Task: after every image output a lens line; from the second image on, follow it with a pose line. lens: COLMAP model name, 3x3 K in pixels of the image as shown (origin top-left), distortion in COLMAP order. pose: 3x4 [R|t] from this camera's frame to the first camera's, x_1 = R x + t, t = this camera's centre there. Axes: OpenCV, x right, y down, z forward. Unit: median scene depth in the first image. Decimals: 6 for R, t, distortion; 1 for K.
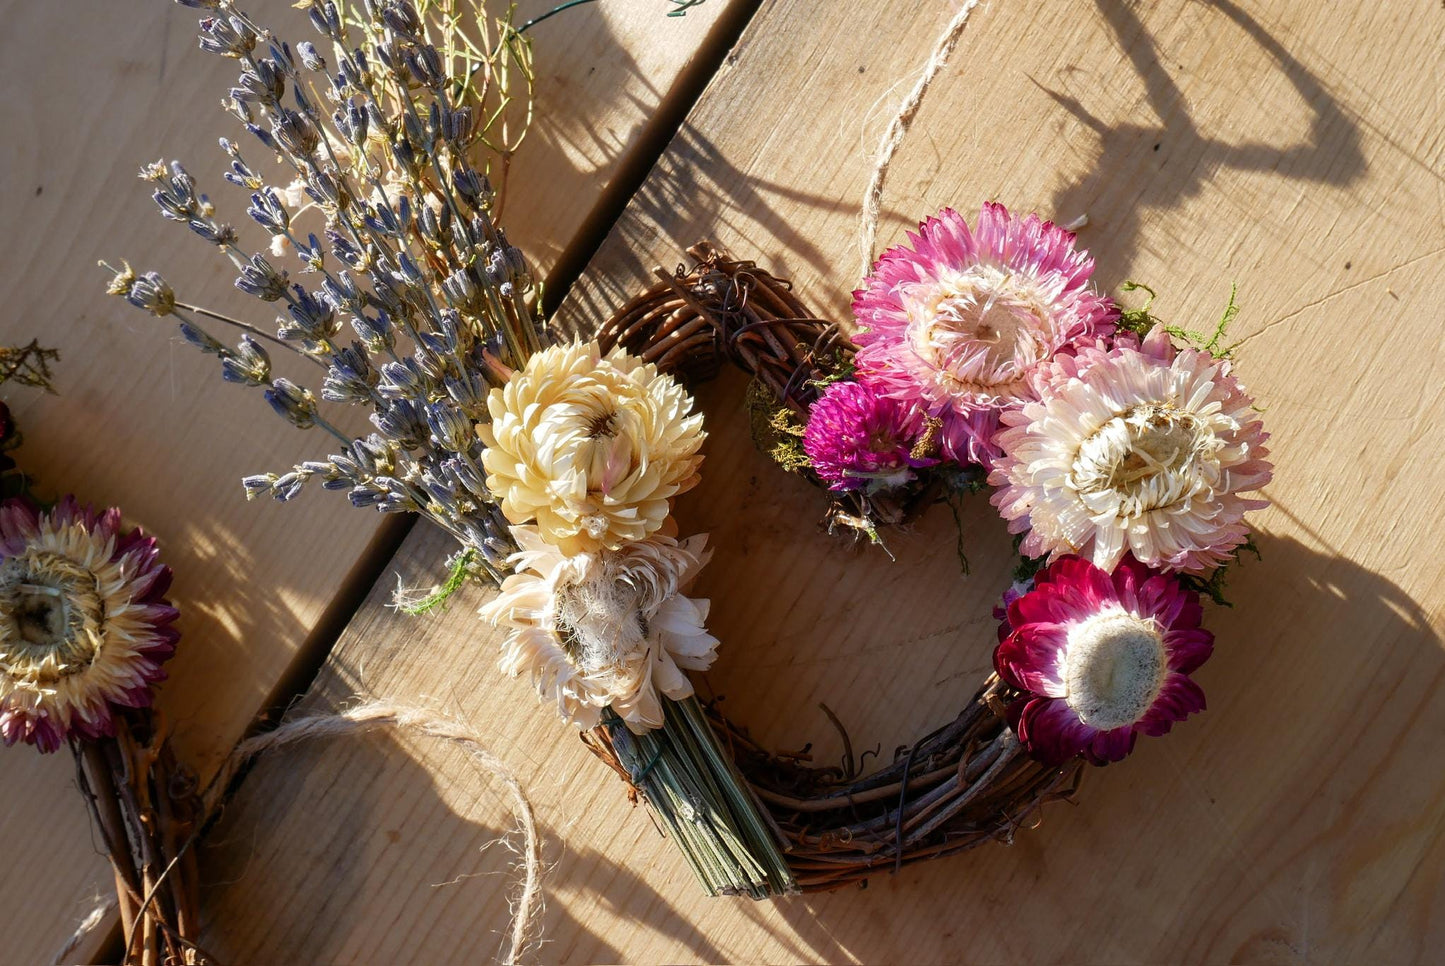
lens RADIAL K [[2248.0, 0, 720.3], [0, 2248.0, 407.0], [0, 0, 1]] dist [-0.014788, -0.034520]
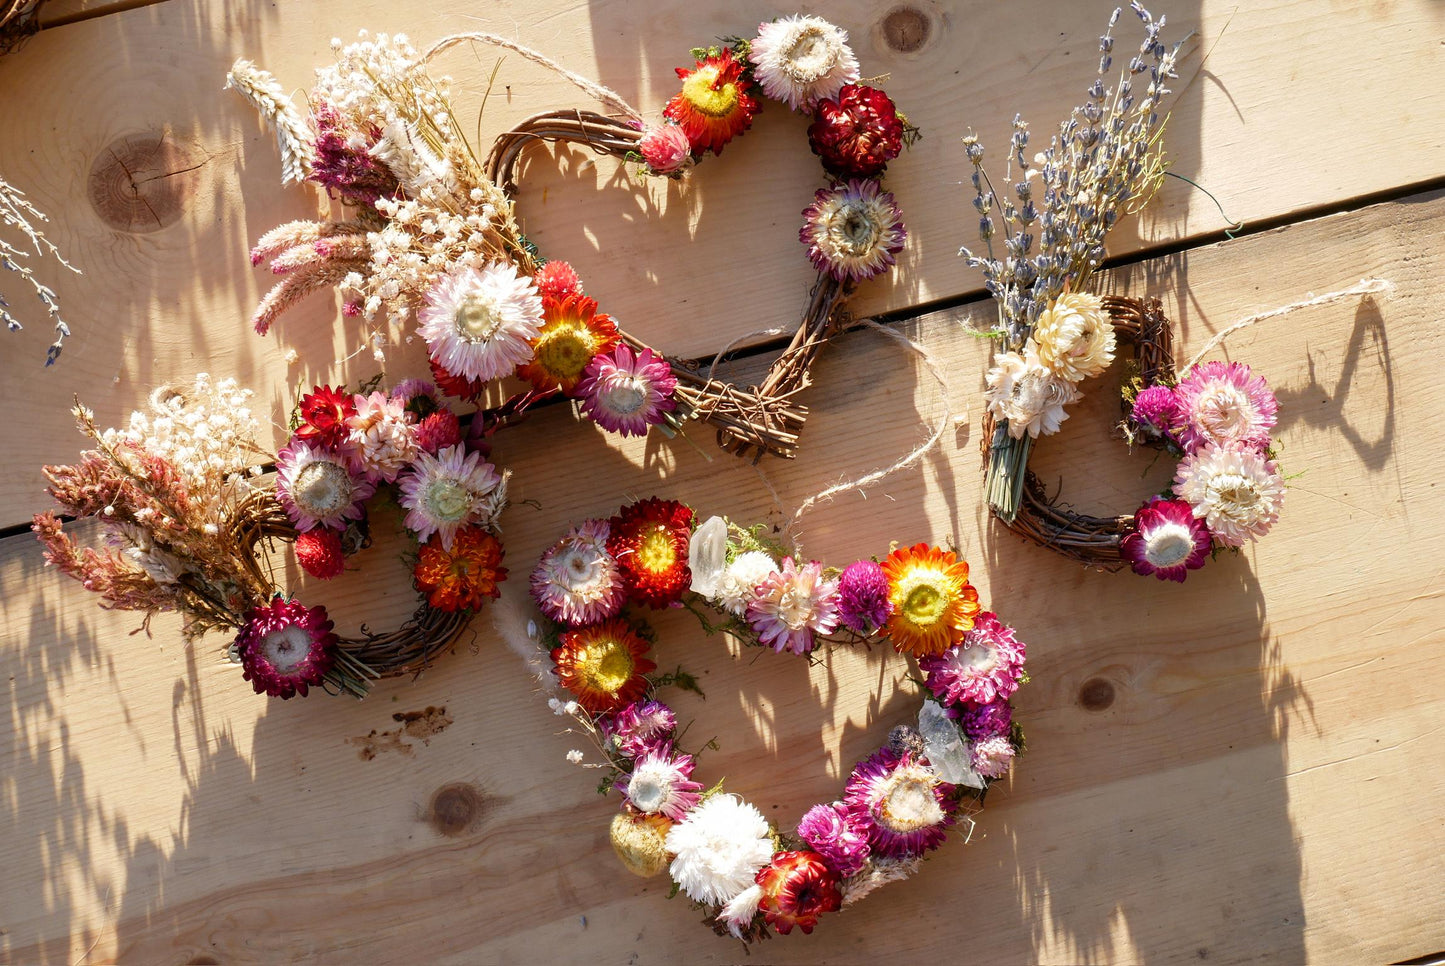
lens RADIAL K [[2014.9, 0, 709.5], [0, 2014.9, 453.6], [0, 0, 1]] dist [-0.038102, 0.080826]
pose [[0.728072, 0.682633, 0.062638, -0.392821], [-0.684086, 0.717664, 0.130325, 0.094891], [0.044011, -0.137735, 0.989491, -1.183402]]
